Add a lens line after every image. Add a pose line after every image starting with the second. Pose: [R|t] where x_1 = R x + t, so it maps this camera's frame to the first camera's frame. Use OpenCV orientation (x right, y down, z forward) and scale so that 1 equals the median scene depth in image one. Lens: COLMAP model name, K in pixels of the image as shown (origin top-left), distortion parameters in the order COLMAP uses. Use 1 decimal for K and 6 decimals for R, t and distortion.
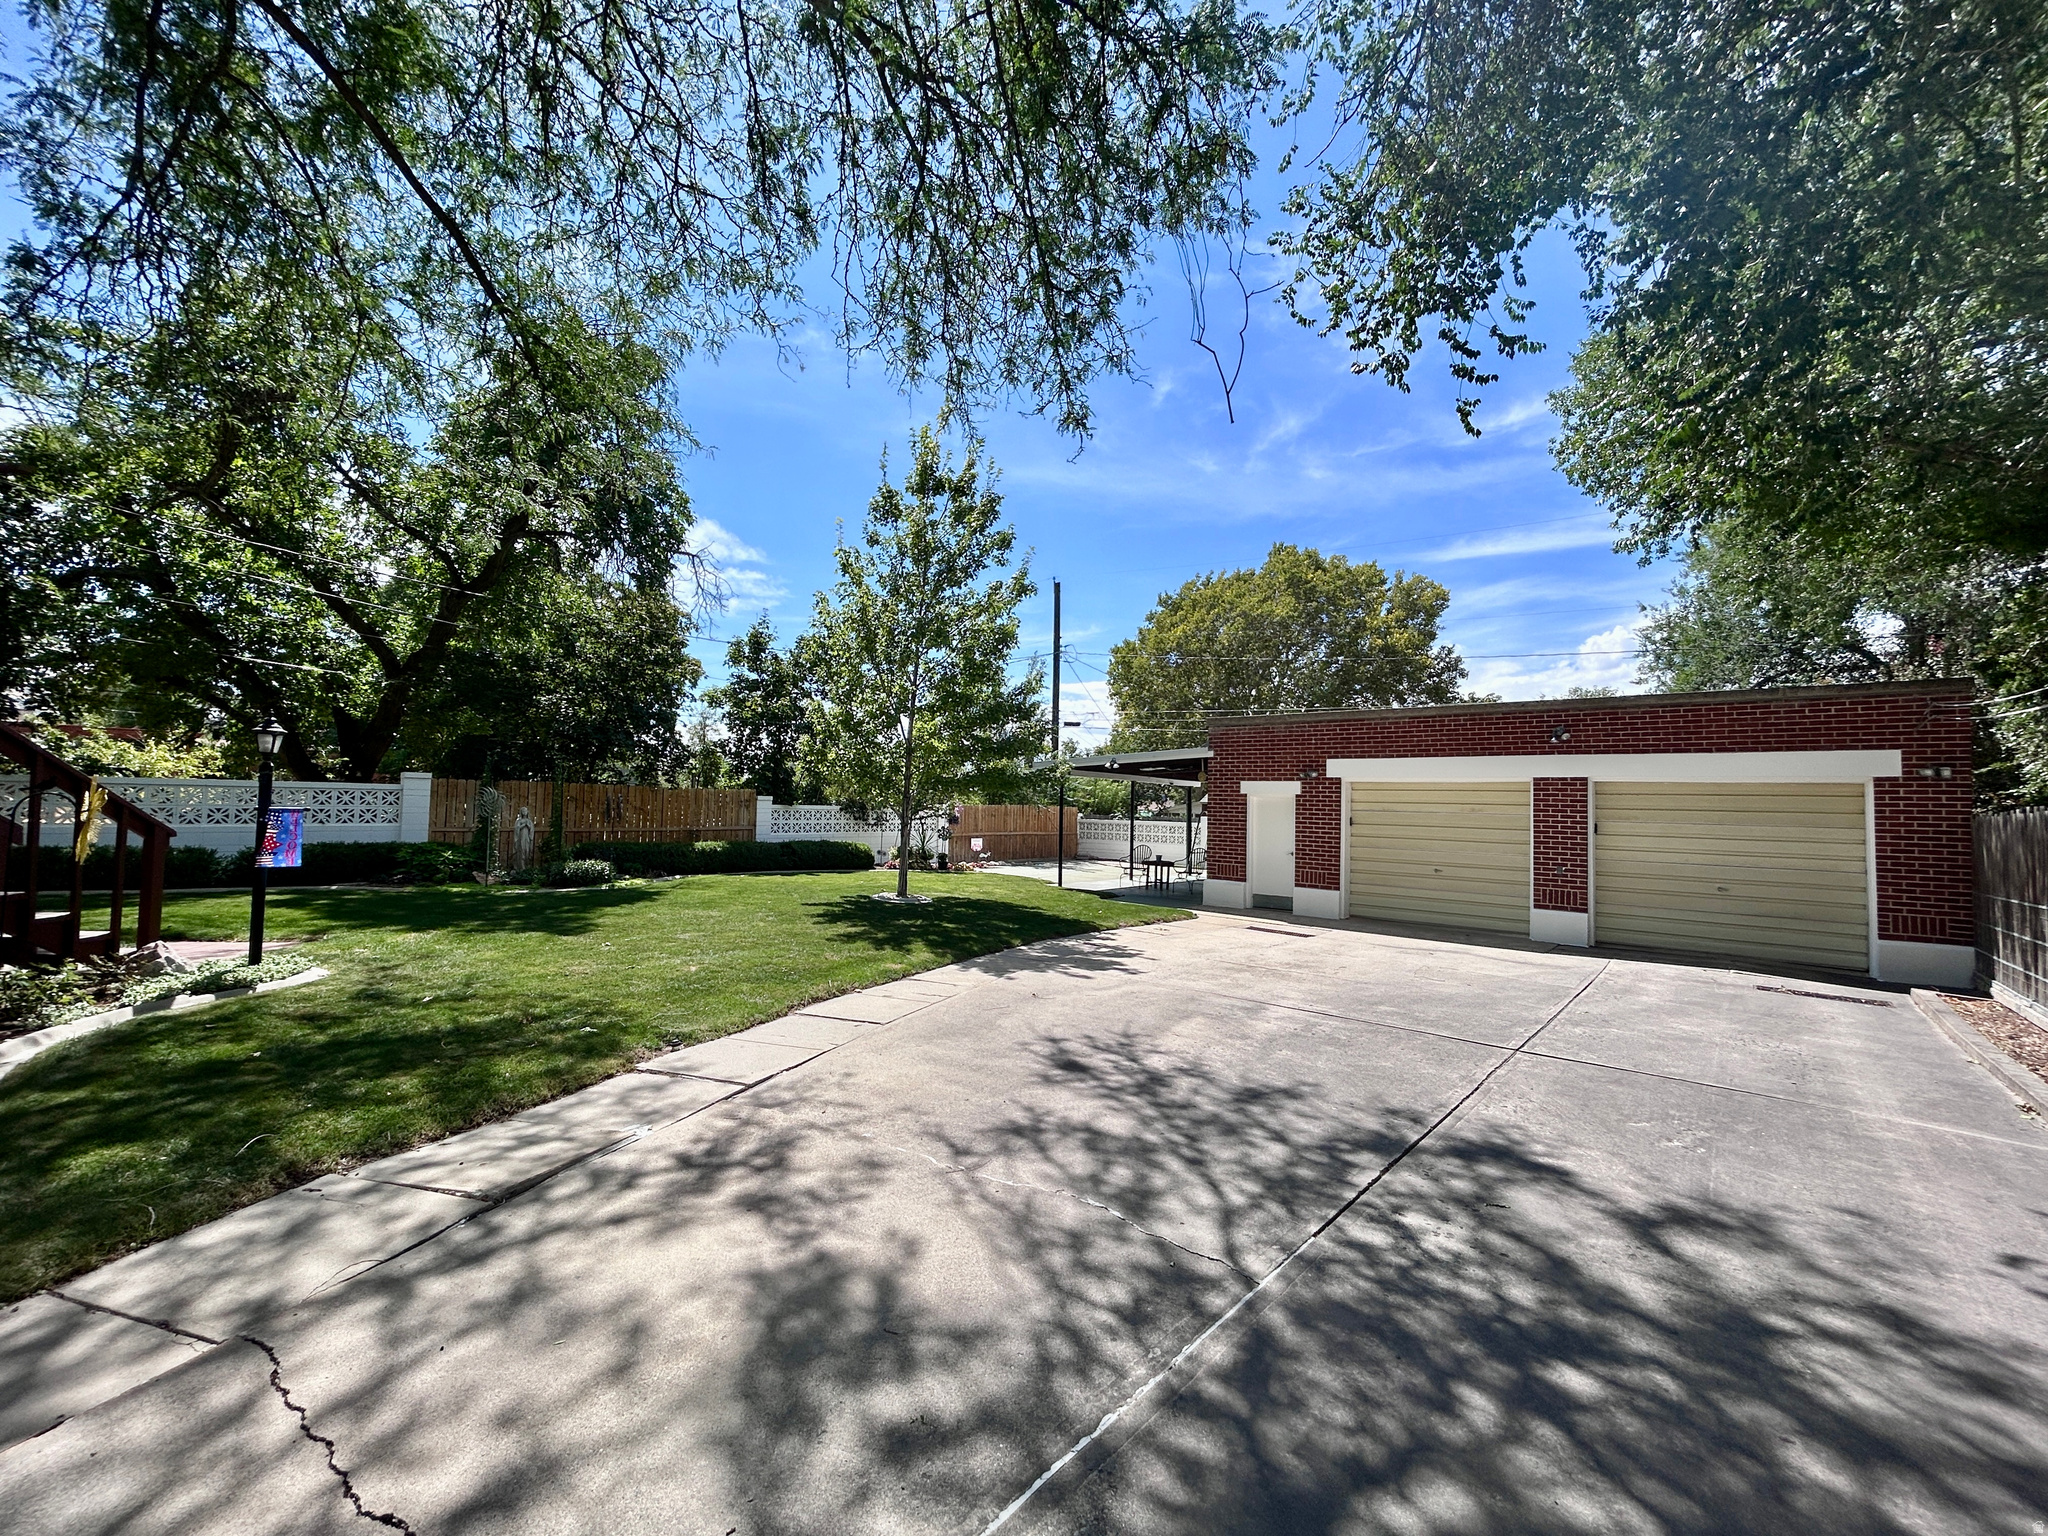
lens RADIAL K [[827.0, 0, 1024.0], [0, 827.0, 768.0], [0, 0, 1]] dist [-0.000058, 0.007553]
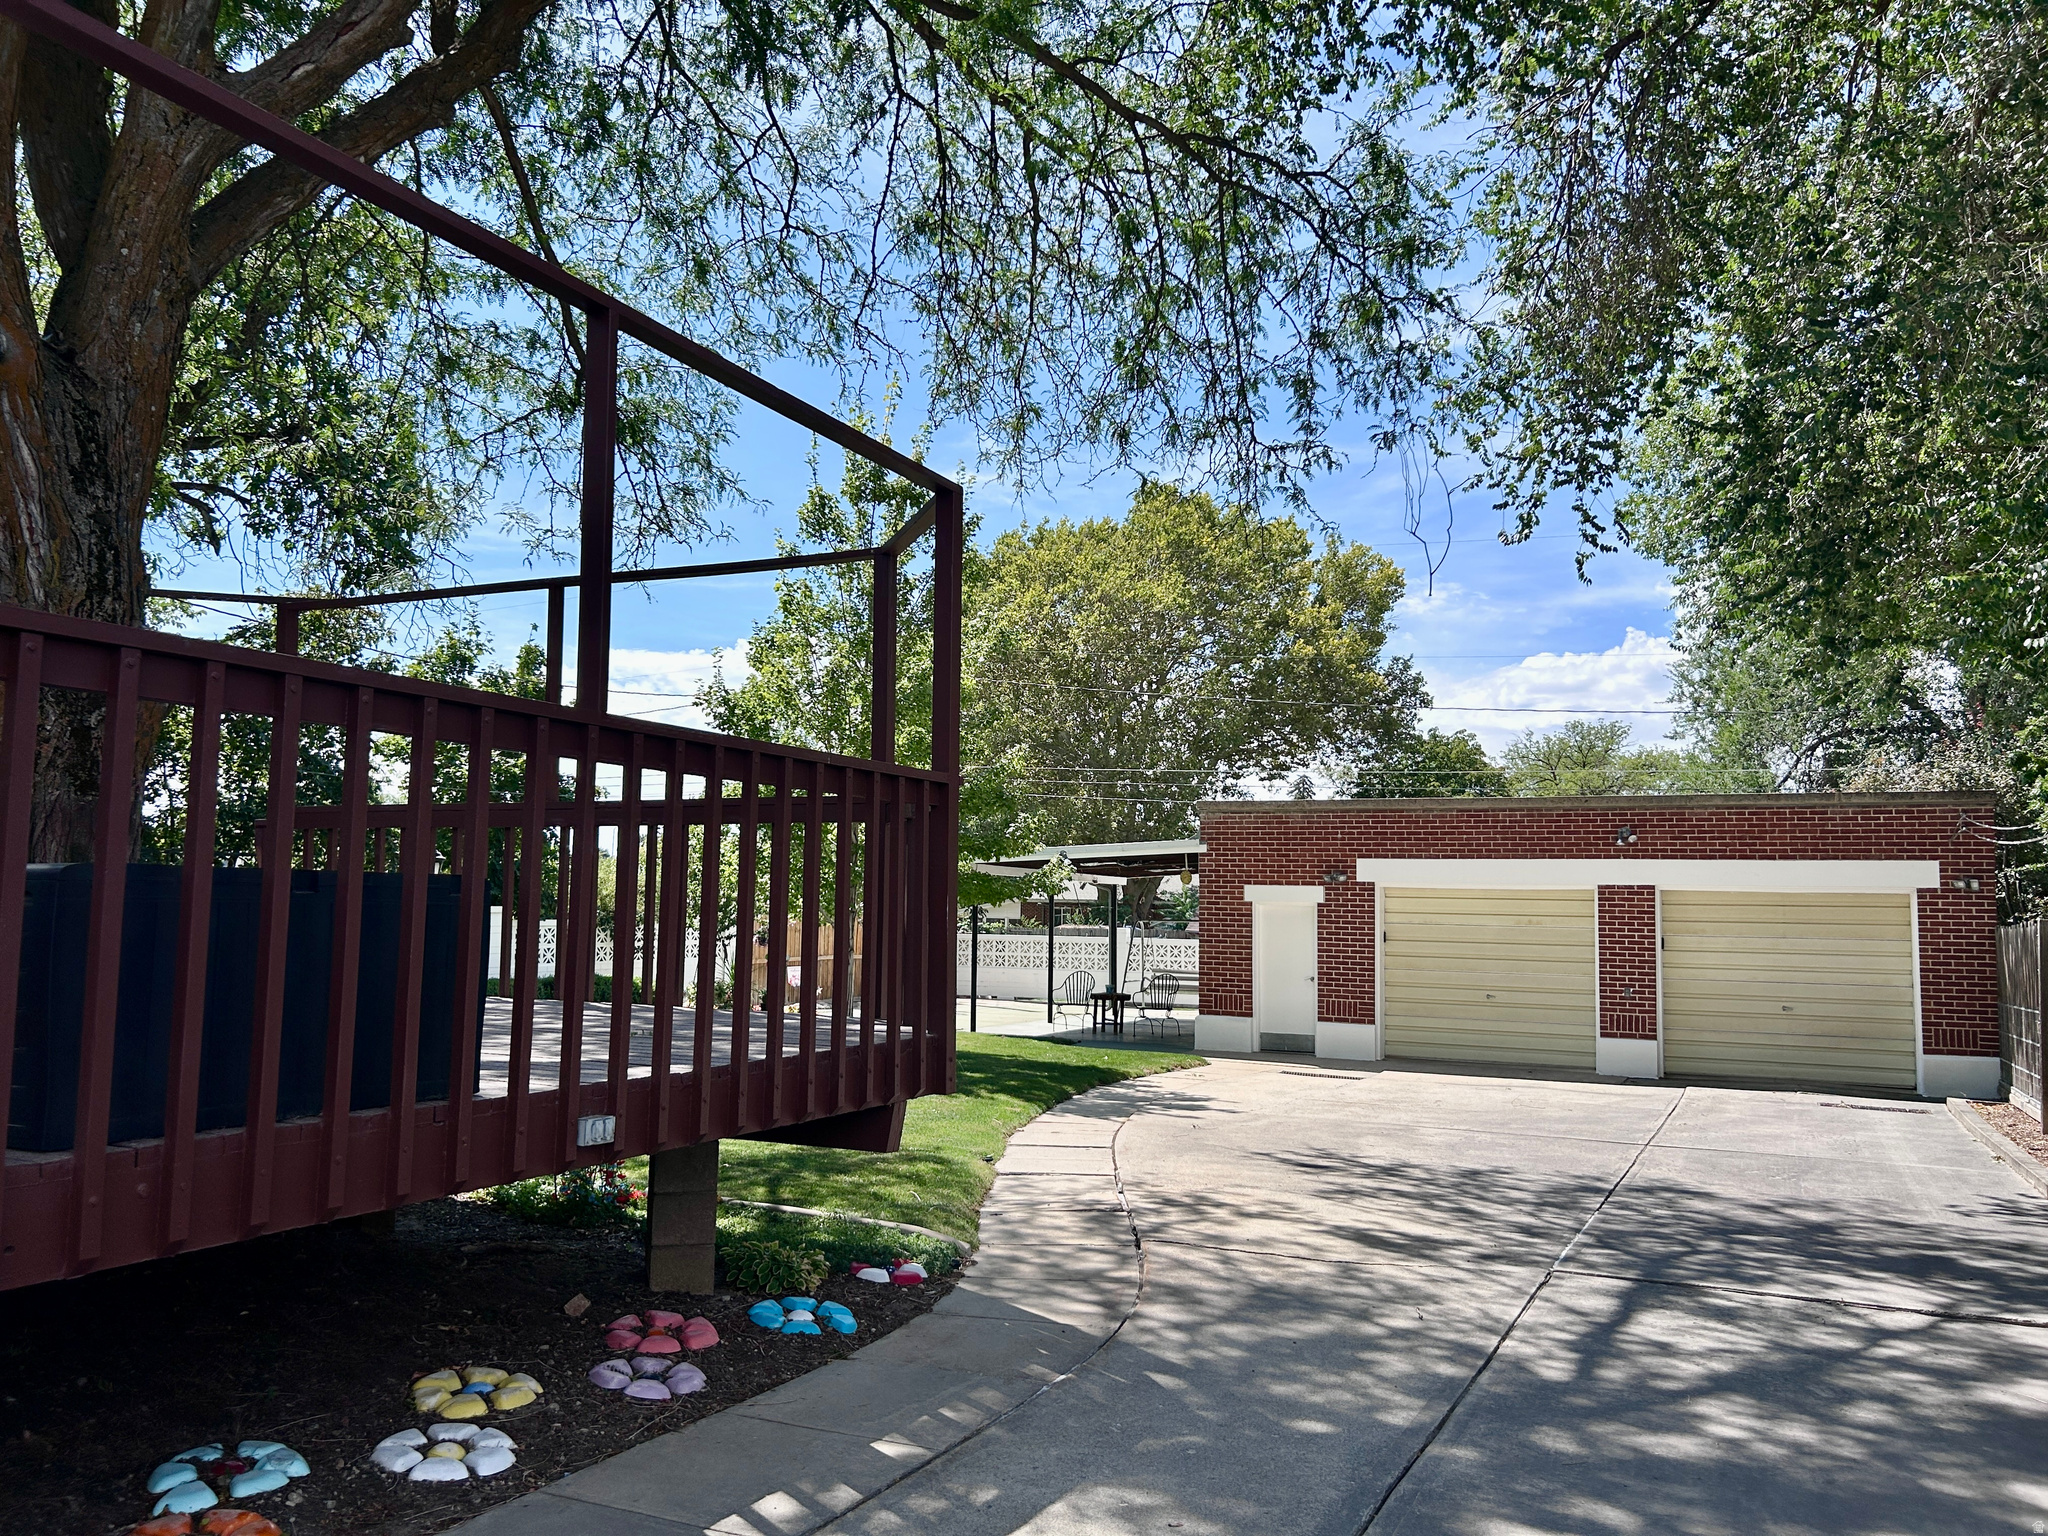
lens RADIAL K [[1548.9, 0, 1021.2], [0, 1548.9, 775.4], [0, 0, 1]] dist [0.060550, -0.049118]
pose [[0.967091, 0.013680, 0.254062, -0.367528], [-0.004170, 0.999272, -0.037934, -0.036740], [-0.254396, 0.035626, 0.966444, -0.408660]]
